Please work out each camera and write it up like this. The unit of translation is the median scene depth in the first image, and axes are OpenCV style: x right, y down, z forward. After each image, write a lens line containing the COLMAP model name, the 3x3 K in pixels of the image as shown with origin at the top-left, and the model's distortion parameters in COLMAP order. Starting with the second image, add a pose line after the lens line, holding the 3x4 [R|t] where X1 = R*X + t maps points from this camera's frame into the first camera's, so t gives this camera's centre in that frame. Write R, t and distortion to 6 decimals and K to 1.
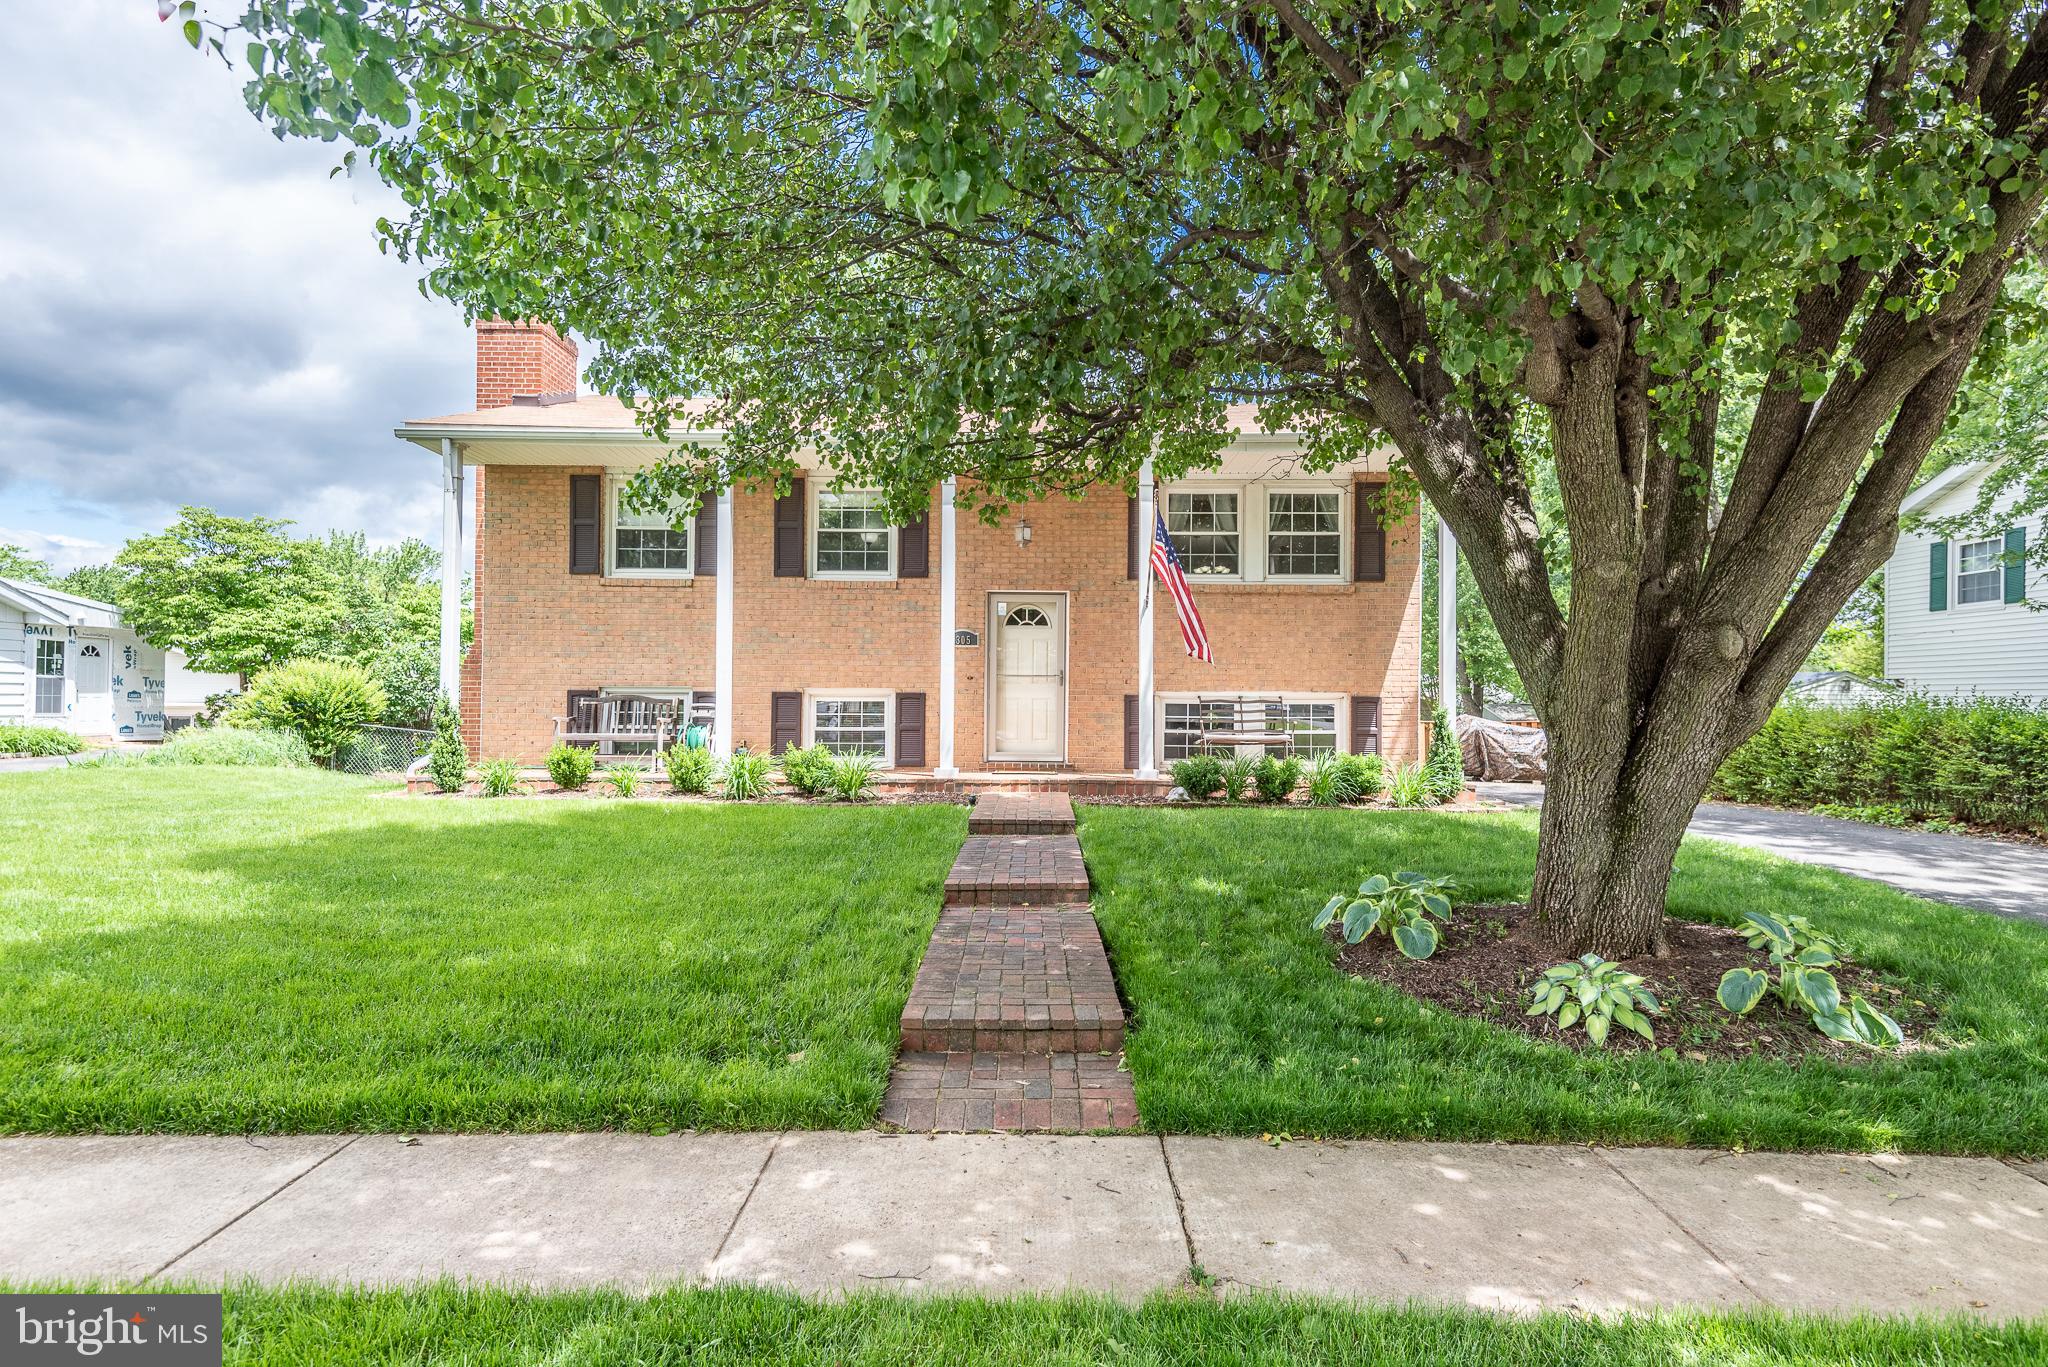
lens RADIAL K [[1136.7, 0, 1029.0], [0, 1136.7, 650.1], [0, 0, 1]] dist [-0.006552, -0.001627]
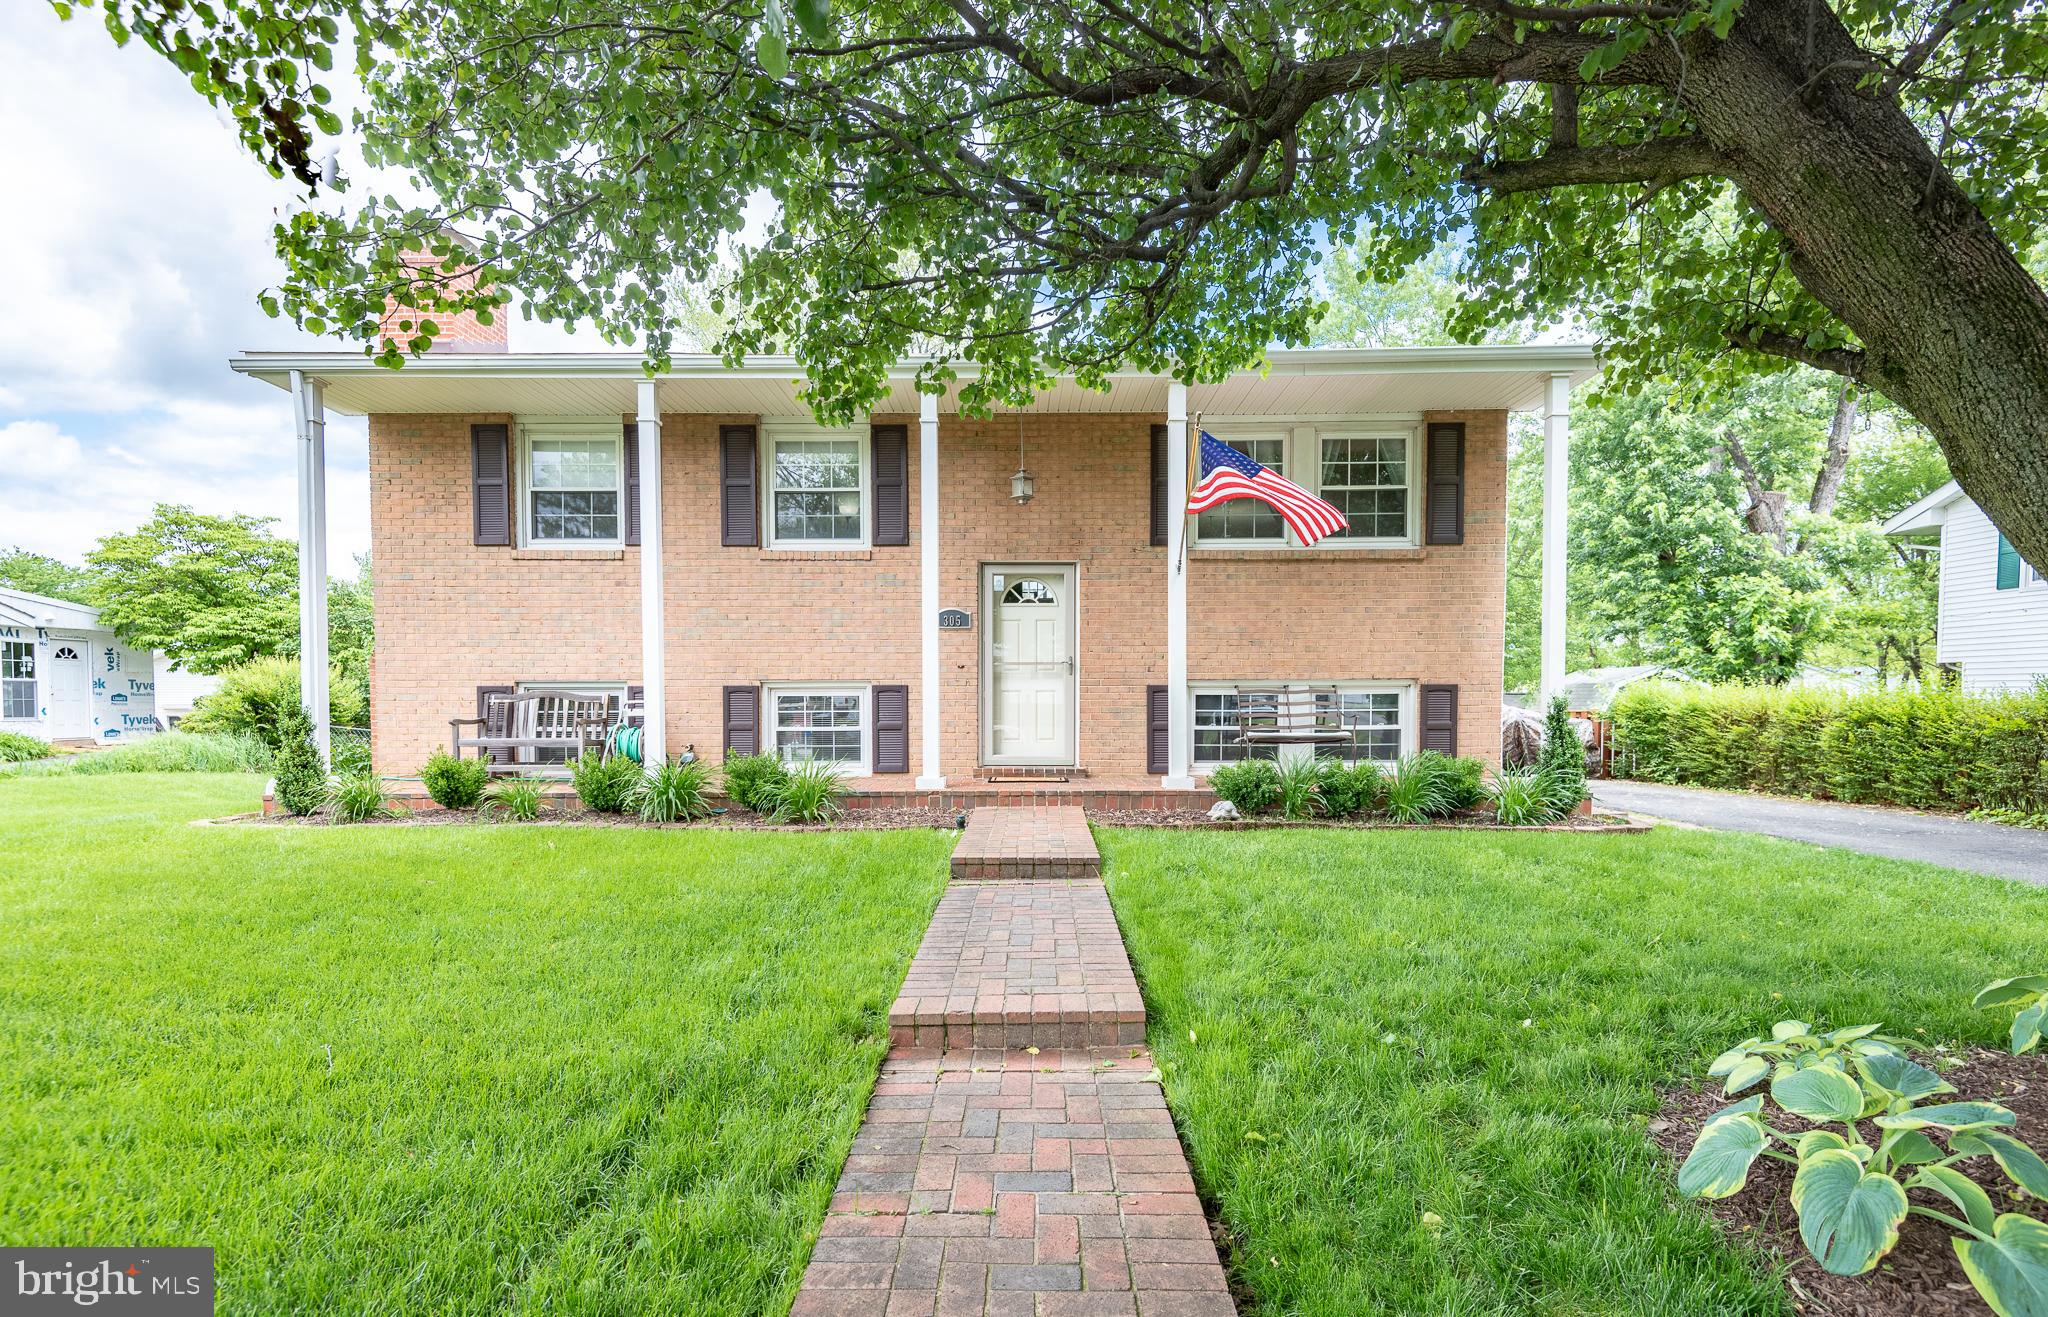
lens RADIAL K [[1139.9, 0, 1021.5], [0, 1139.9, 698.5], [0, 0, 1]] dist [-0.001070, -0.000041]
pose [[0.999921, -0.009776, -0.007916, -0.001064], [0.010144, 0.998800, 0.047908, 0.008397], [0.007439, -0.047985, 0.998820, 0.165990]]
